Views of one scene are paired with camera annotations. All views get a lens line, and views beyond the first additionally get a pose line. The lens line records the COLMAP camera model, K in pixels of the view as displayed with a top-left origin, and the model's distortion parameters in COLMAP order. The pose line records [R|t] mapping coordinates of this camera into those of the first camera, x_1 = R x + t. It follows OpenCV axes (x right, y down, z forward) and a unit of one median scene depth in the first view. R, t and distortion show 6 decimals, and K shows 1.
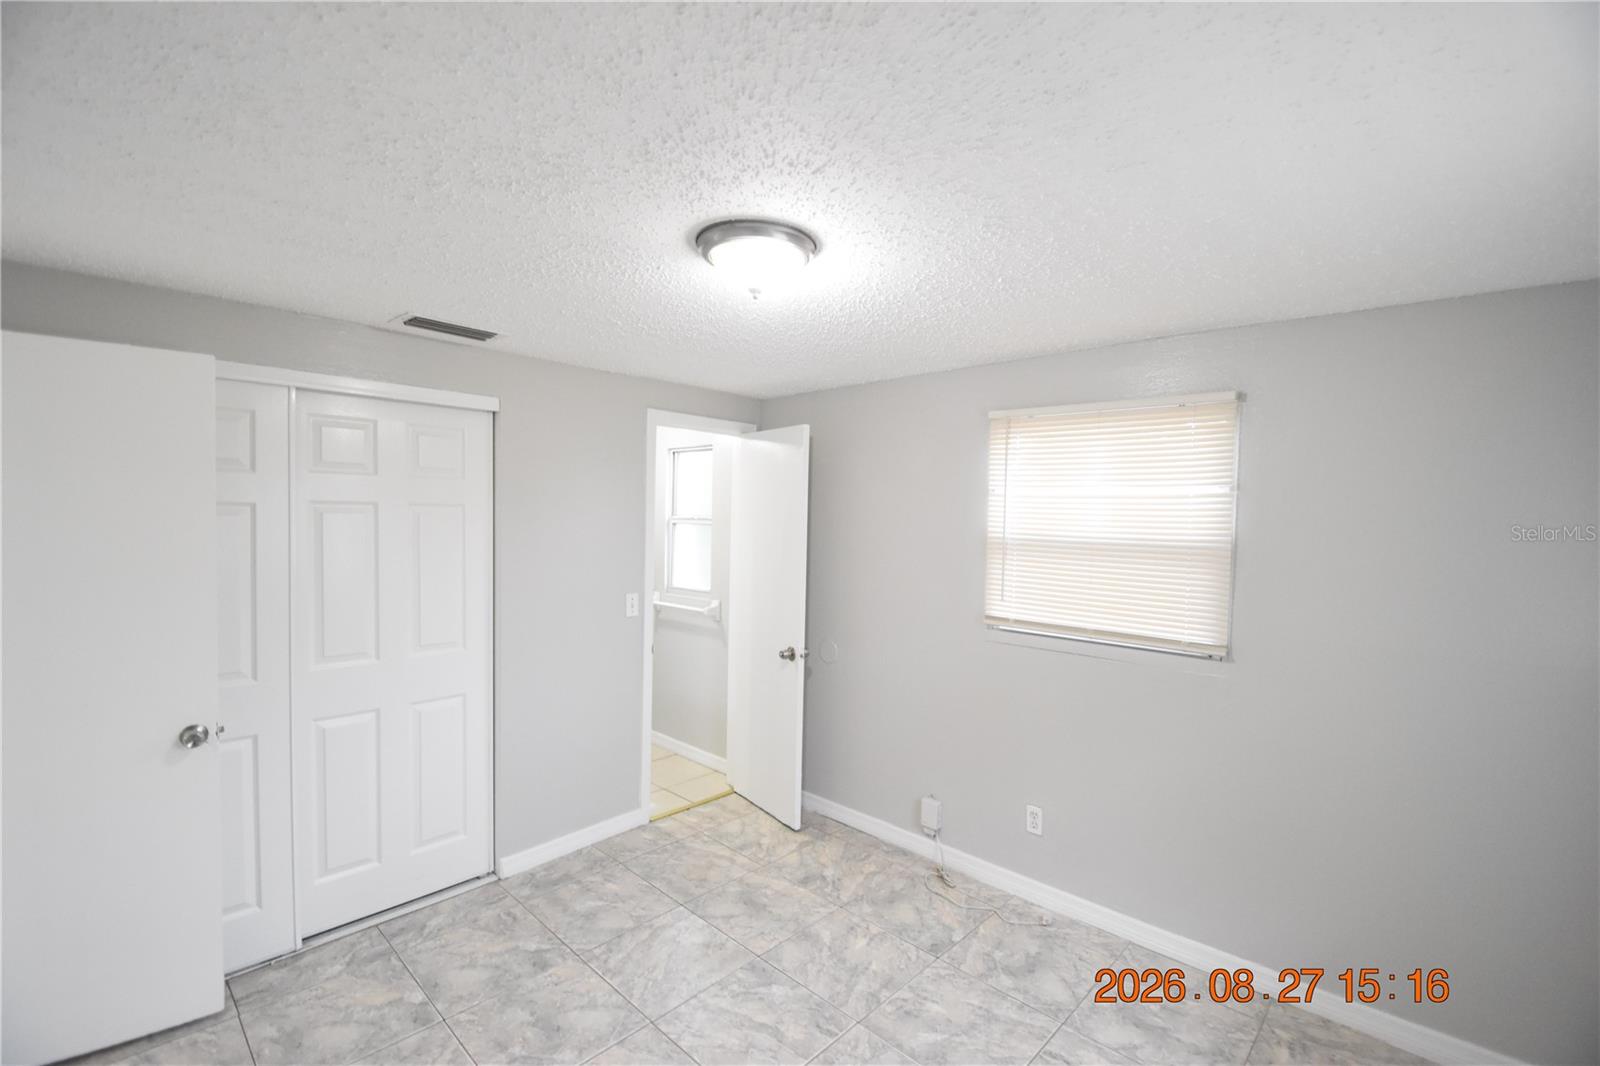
lens RADIAL K [[697.7, 0, 792.3], [0, 697.7, 540.2], [0, 0, 1]] dist [-0.005373, -0.004647]
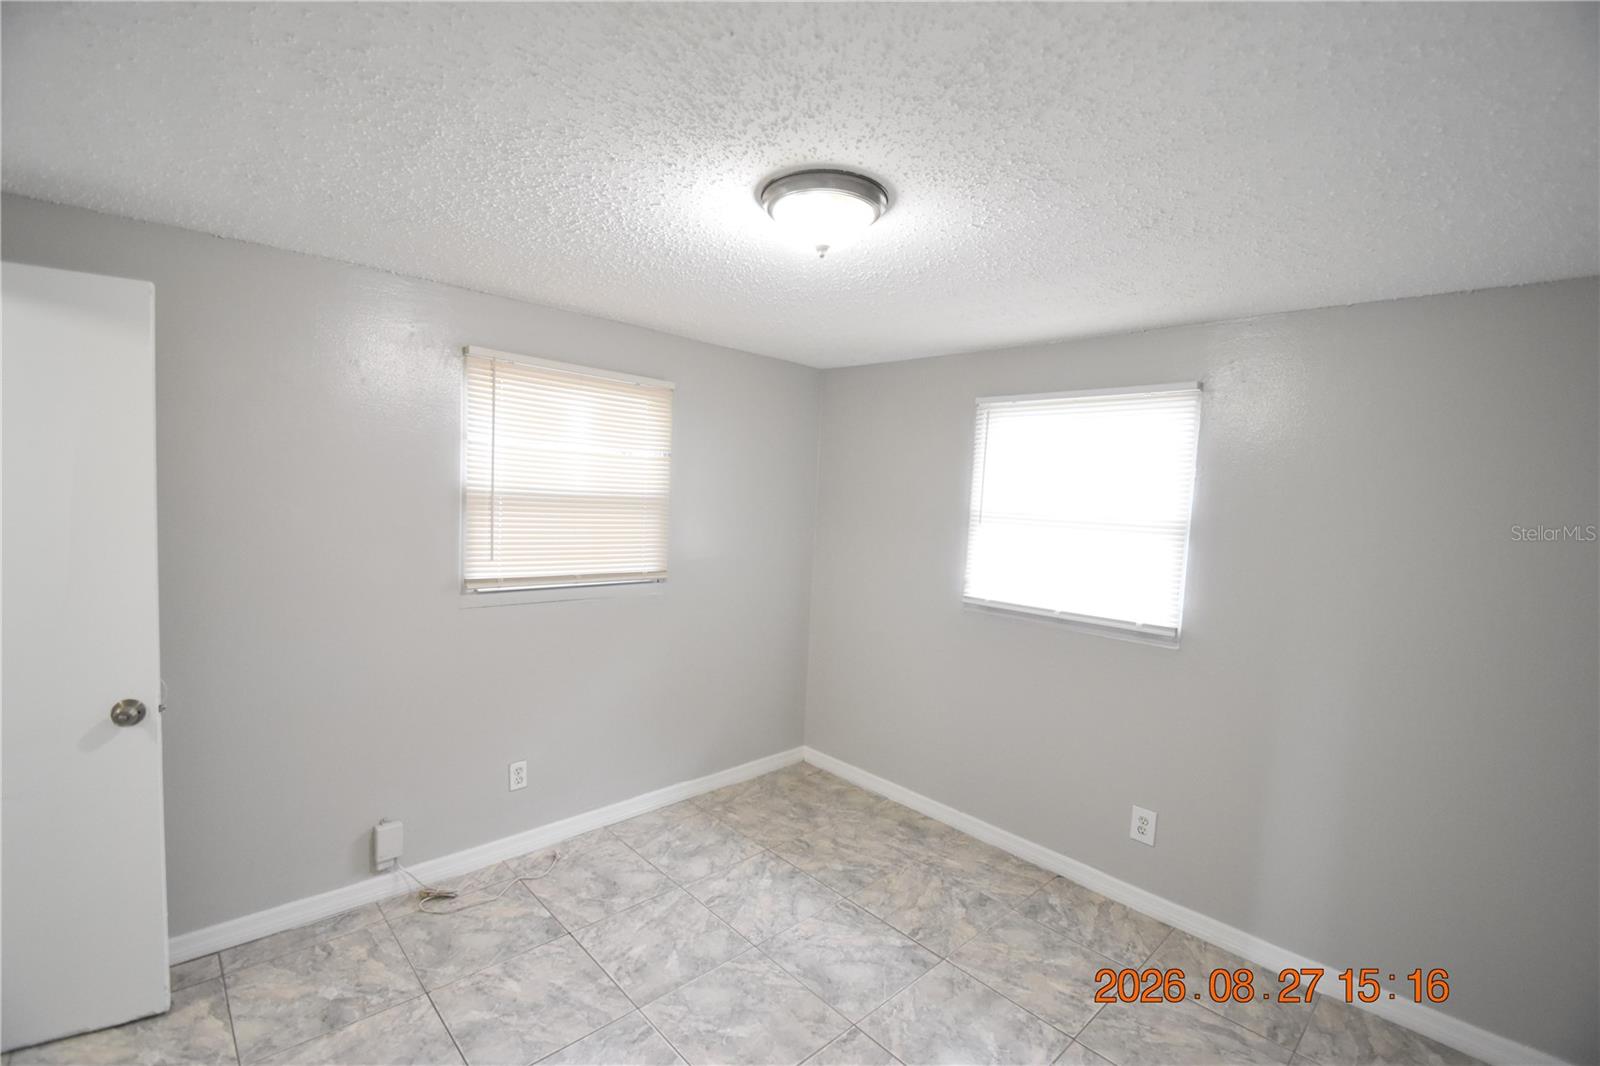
lens RADIAL K [[697.7, 0, 793.6], [0, 697.7, 537.7], [0, 0, 1]] dist [-0.005373, -0.004647]
pose [[0.042030, -0.081955, 0.995749, -0.599243], [-0.011948, 0.996518, 0.082522, -0.023221], [-0.999045, -0.015366, 0.040905, 0.573276]]
